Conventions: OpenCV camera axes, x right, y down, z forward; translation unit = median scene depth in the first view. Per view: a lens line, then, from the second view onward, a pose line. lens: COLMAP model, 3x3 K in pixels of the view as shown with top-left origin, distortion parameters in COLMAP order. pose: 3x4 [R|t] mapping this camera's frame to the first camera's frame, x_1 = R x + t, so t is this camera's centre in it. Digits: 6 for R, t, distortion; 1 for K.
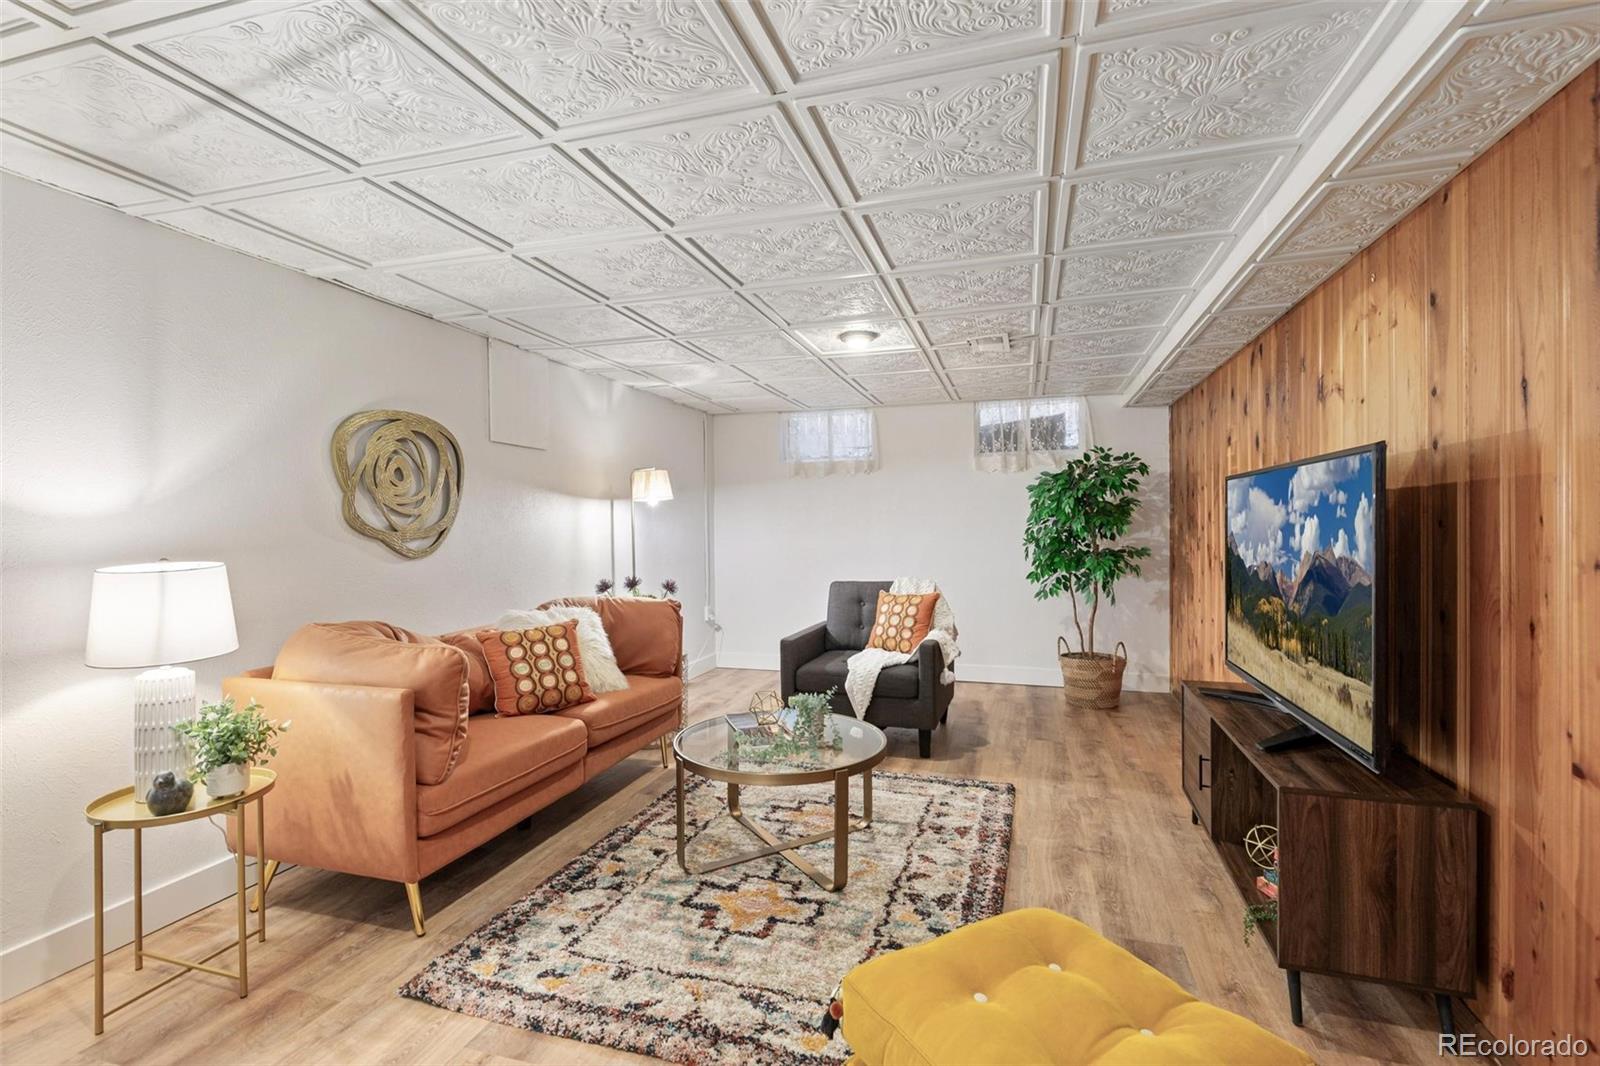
lens RADIAL K [[742.7, 0, 791.7], [0, 742.7, 540.0], [0, 0, 1]] dist [0.011756, -0.002366]
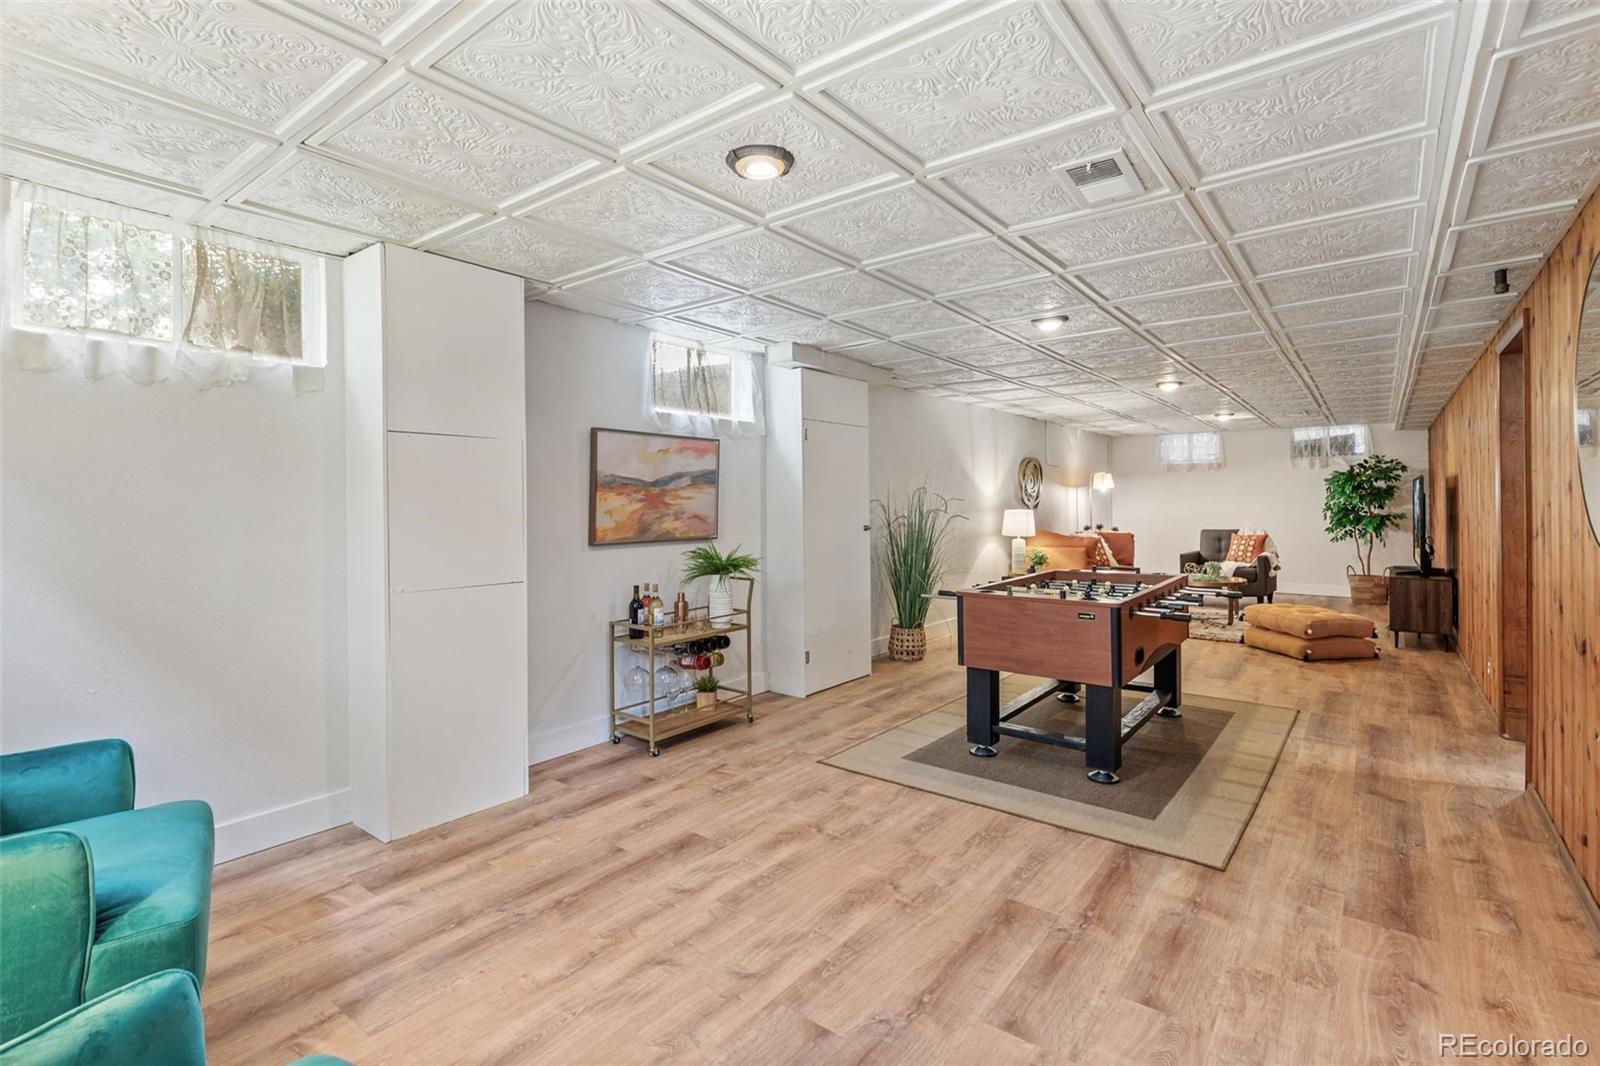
lens RADIAL K [[742.7, 0, 781.5], [0, 742.7, 497.4], [0, 0, 1]] dist [0.011756, -0.002366]
pose [[0.932993, 0.002556, -0.359886, -0.284276], [-0.010627, 0.999734, -0.020452, 0.025733], [0.359738, 0.022906, 0.932772, -1.275849]]
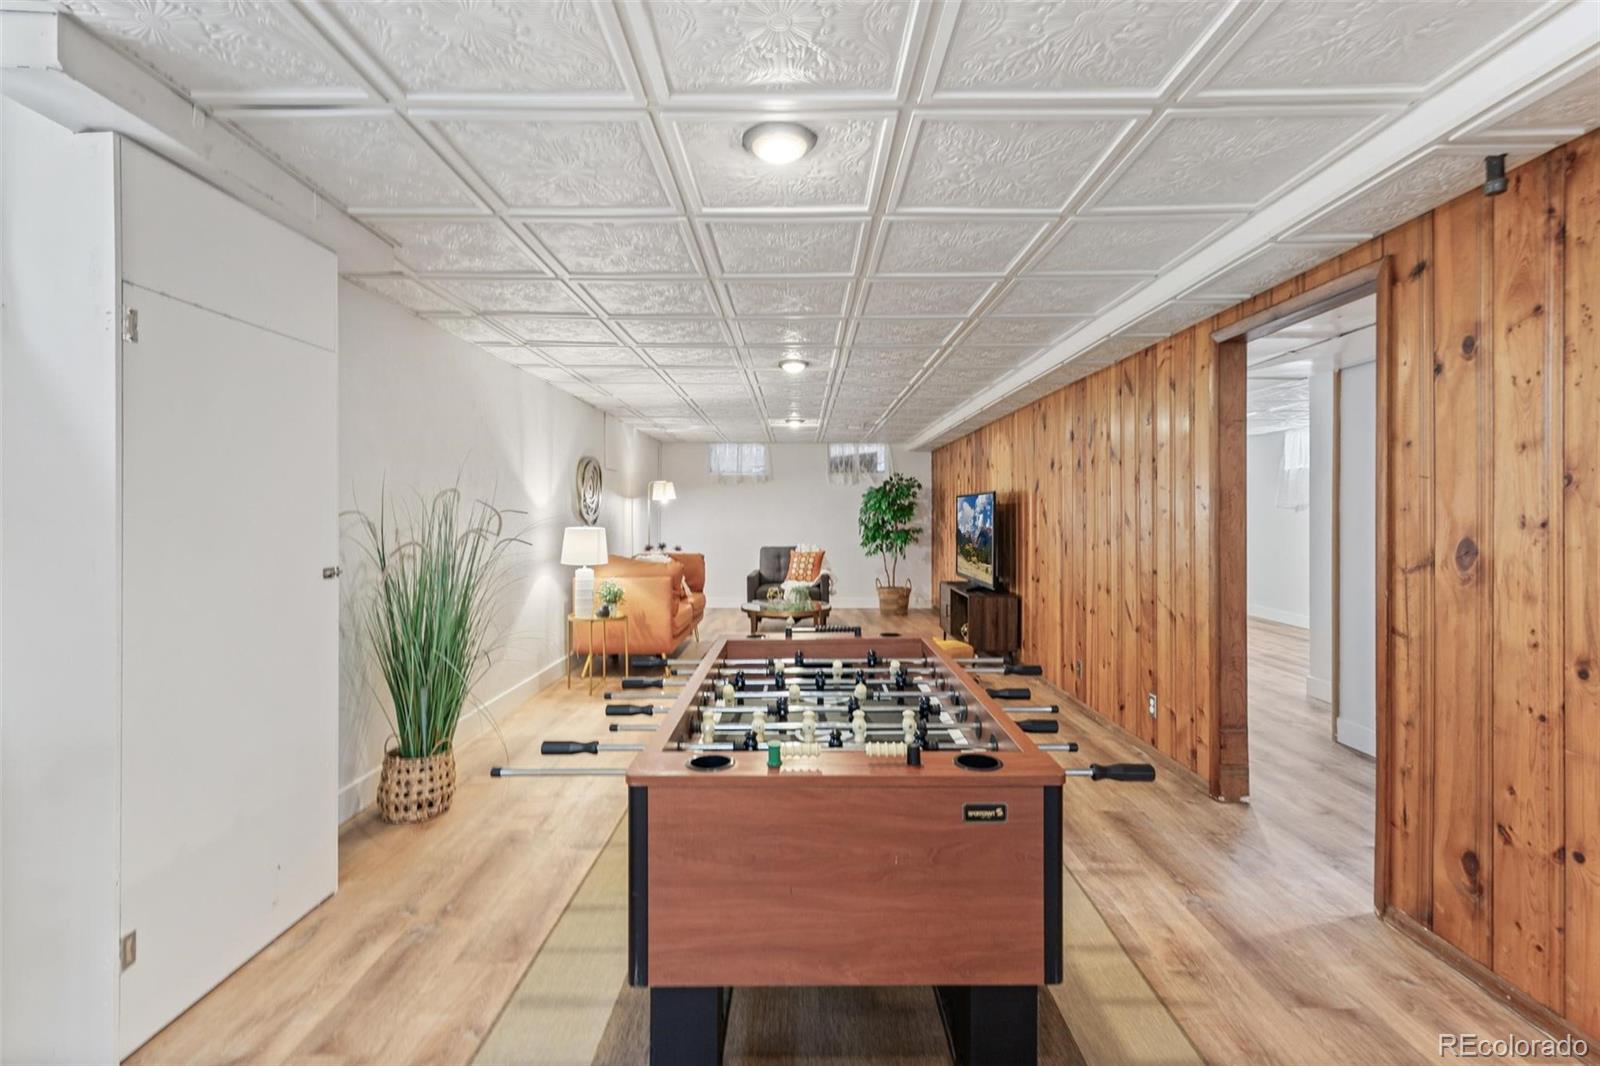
lens RADIAL K [[742.7, 0, 795.1], [0, 742.7, 511.2], [0, 0, 1]] dist [0.011756, -0.002366]
pose [[0.954969, 0.010902, 0.296506, -0.417497], [-0.003579, 0.999675, -0.025229, 0.016867], [-0.296685, 0.023031, 0.954698, -0.758157]]
